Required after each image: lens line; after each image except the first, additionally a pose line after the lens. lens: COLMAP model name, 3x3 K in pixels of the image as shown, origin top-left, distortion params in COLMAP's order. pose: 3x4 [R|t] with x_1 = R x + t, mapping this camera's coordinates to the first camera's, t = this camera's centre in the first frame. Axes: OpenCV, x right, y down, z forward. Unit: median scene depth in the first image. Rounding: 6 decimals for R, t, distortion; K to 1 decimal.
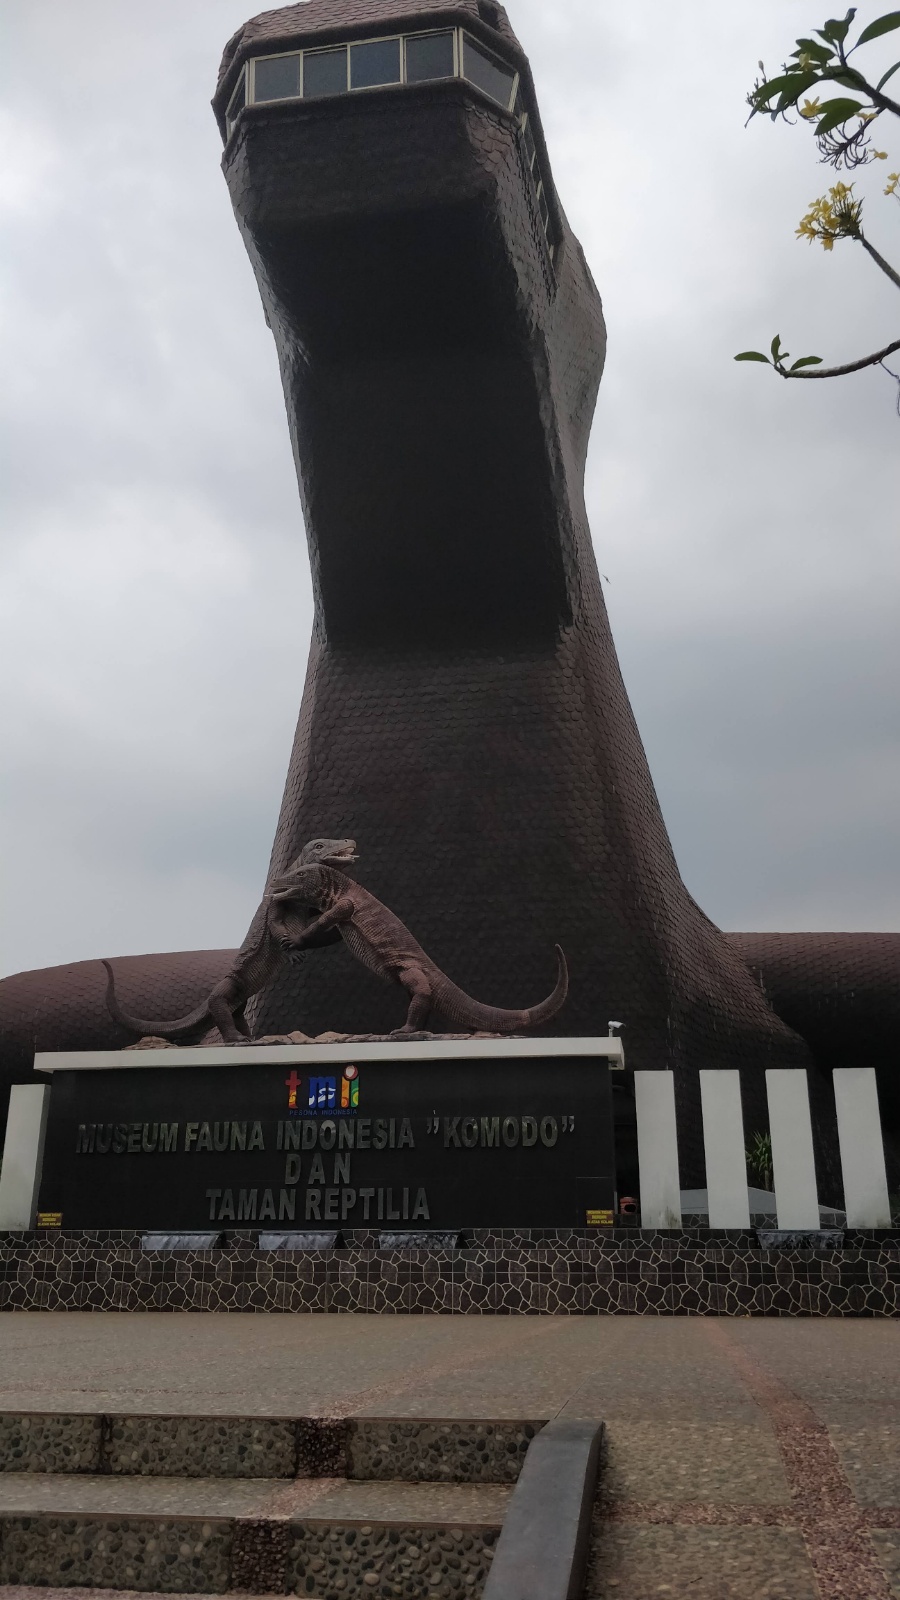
lens RADIAL K [[1340.2, 0, 450.0], [0, 1340.2, 800.0], [0, 0, 1]] dist [0.274370, -0.697199]
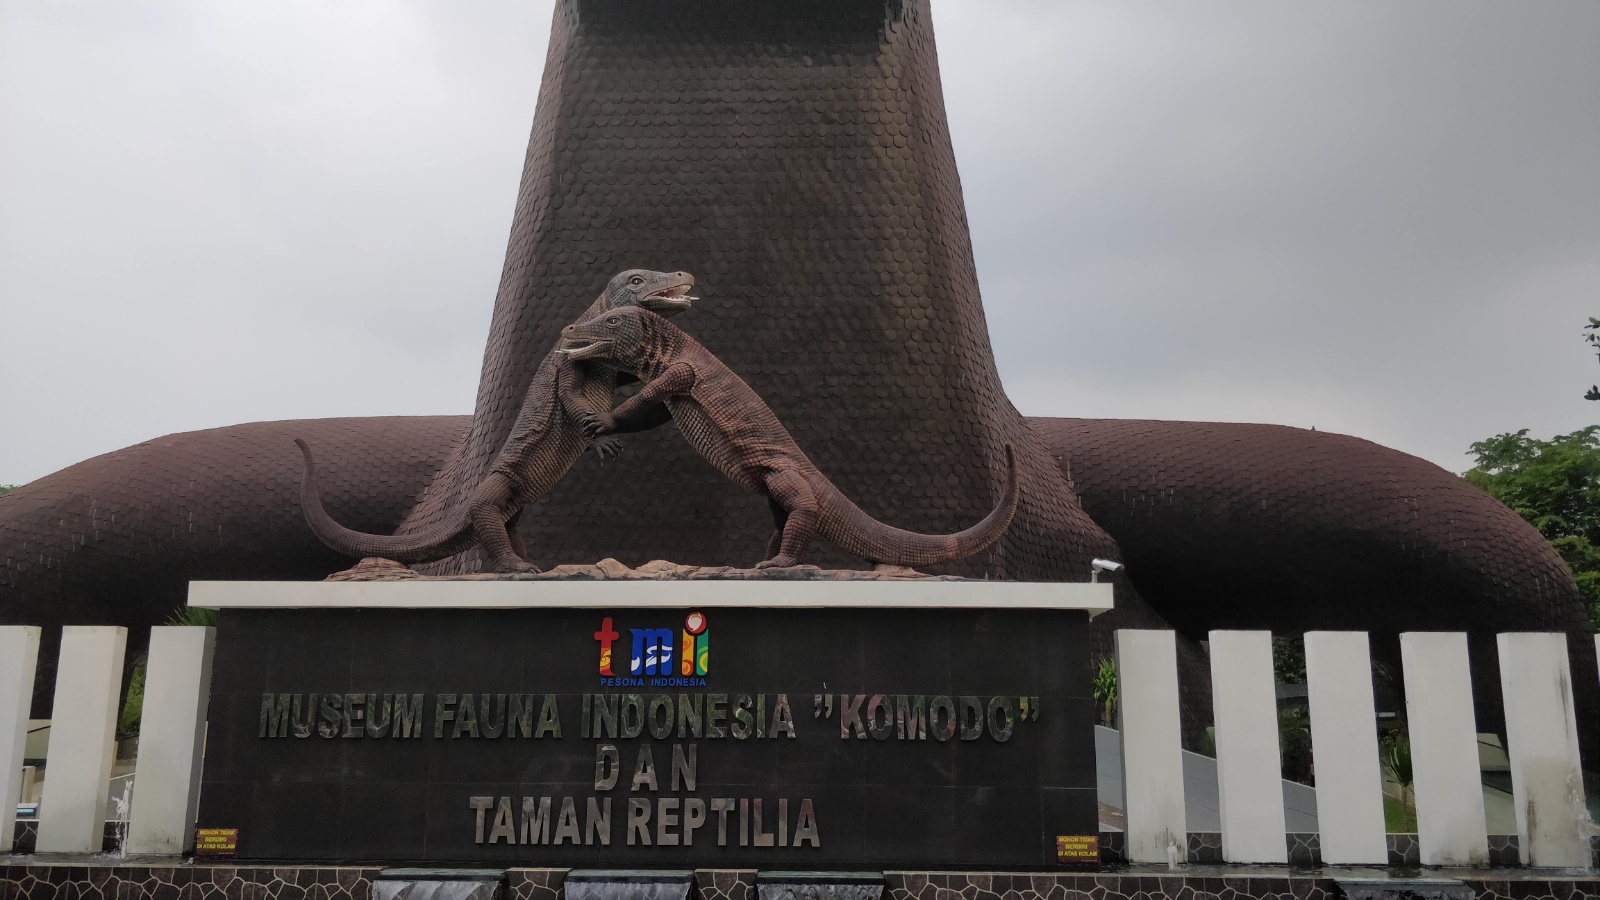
lens RADIAL K [[1340.2, 0, 800.0], [0, 1340.2, 450.0], [0, 0, 1]] dist [0.274370, -0.697199]
pose [[0.991404, 0.030636, 0.127196, -0.103958], [-0.047200, 0.990478, 0.129329, 0.028686], [-0.122023, -0.134221, 0.983410, 0.342673]]
